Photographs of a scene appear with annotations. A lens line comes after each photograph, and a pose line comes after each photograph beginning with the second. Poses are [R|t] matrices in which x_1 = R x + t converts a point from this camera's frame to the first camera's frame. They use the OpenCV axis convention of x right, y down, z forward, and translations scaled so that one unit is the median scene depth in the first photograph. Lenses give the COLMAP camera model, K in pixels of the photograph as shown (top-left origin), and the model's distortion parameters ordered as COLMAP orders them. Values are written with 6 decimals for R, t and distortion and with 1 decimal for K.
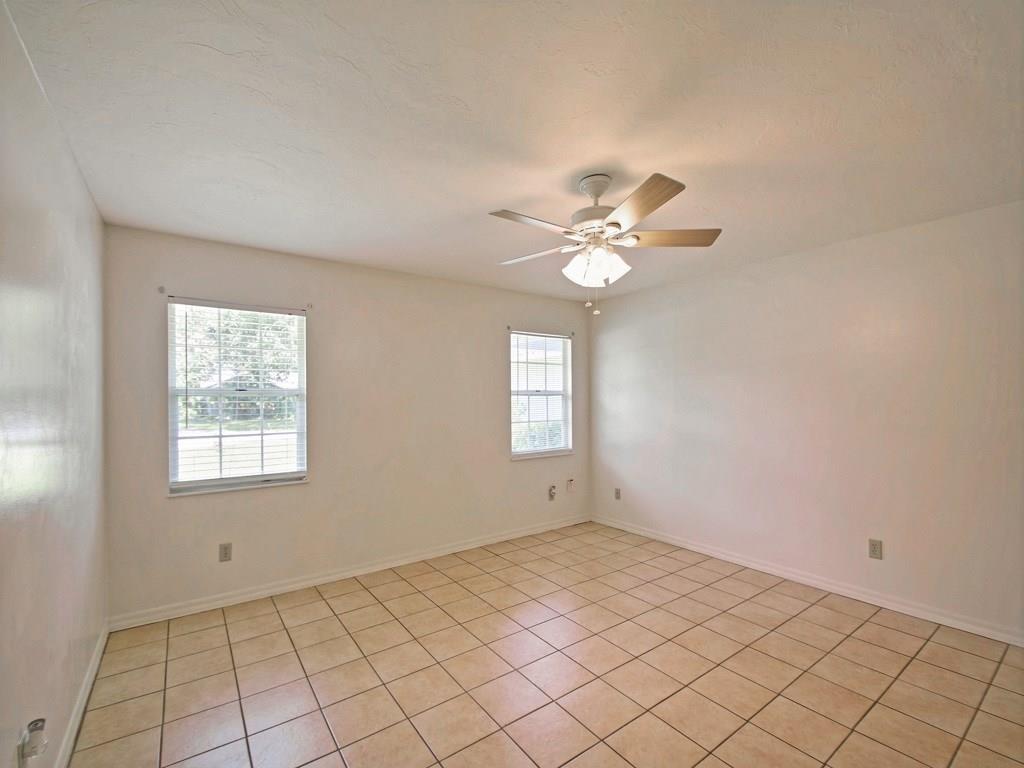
lens RADIAL K [[454.4, 0, 506.0], [0, 454.4, 391.6], [0, 0, 1]] dist [-0.003897, -0.000708]
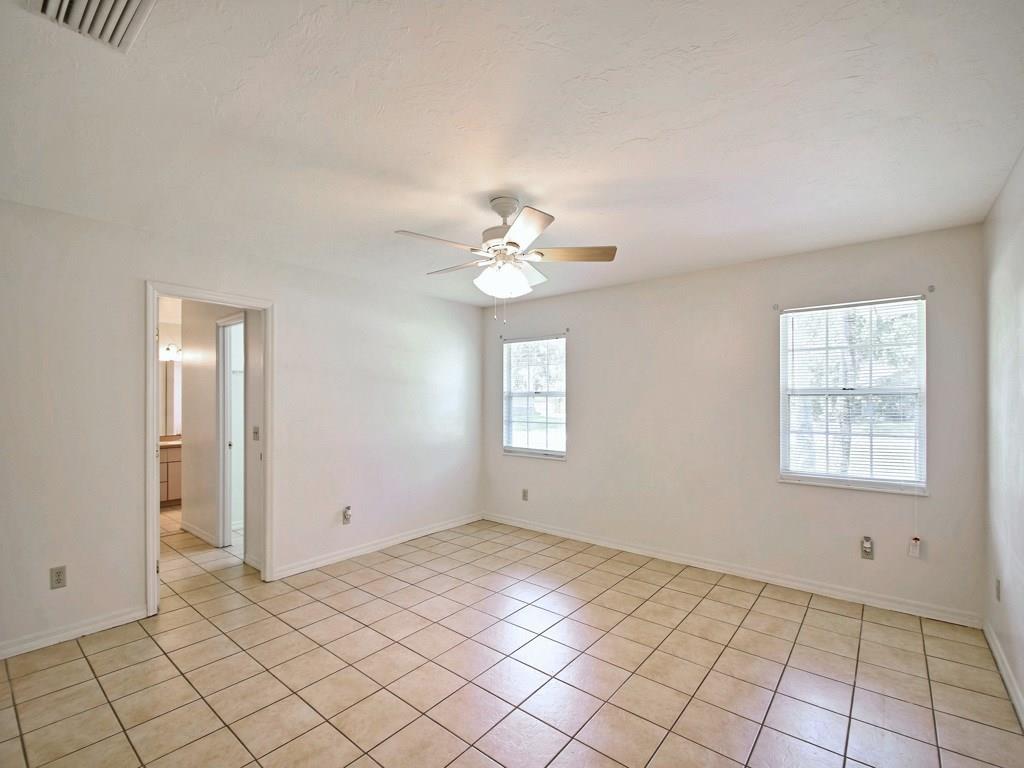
lens RADIAL K [[454.4, 0, 505.2], [0, 454.4, 391.0], [0, 0, 1]] dist [-0.003897, -0.000708]
pose [[0.253179, -0.011639, -0.967349, 0.745465], [0.011360, 0.999894, -0.009057, 0.002432], [0.967353, -0.008696, 0.253285, 0.432896]]
